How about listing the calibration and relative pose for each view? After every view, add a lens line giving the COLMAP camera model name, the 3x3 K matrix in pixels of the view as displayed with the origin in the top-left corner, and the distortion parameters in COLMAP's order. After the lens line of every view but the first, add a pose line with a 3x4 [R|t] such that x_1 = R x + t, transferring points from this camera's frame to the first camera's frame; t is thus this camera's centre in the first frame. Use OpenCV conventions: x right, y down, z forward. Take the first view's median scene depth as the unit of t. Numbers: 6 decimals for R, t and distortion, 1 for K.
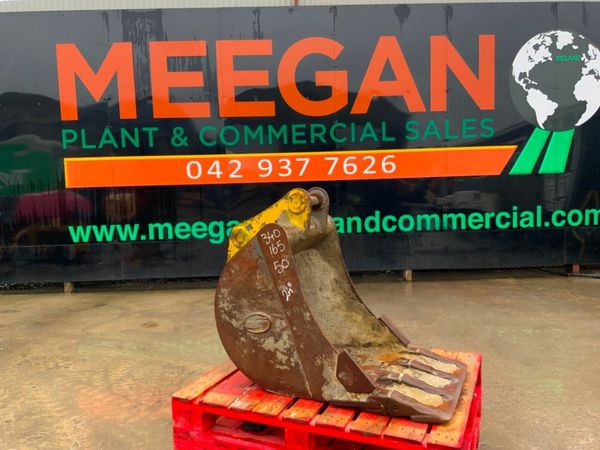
lens RADIAL K [[492.6, 0, 301.5], [0, 492.6, 224.6], [0, 0, 1]] dist [0.037871, -0.072003]
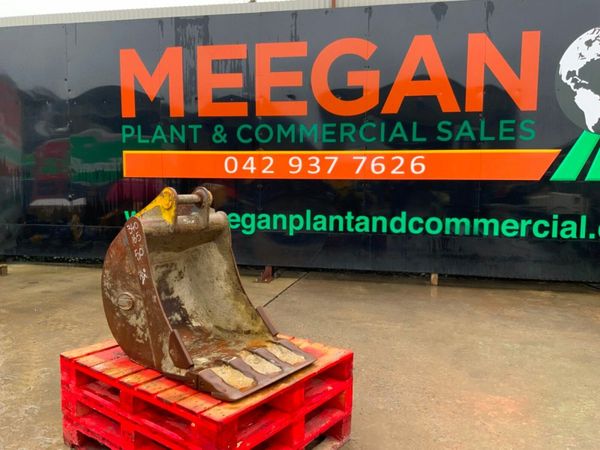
lens RADIAL K [[492.6, 0, 300.7], [0, 492.6, 225.3], [0, 0, 1]] dist [0.037871, -0.072003]
pose [[0.973358, 0.058989, -0.221572, 0.178025], [-0.056098, 0.998238, 0.019326, -0.008287], [0.222322, -0.006382, 0.974952, -0.016553]]
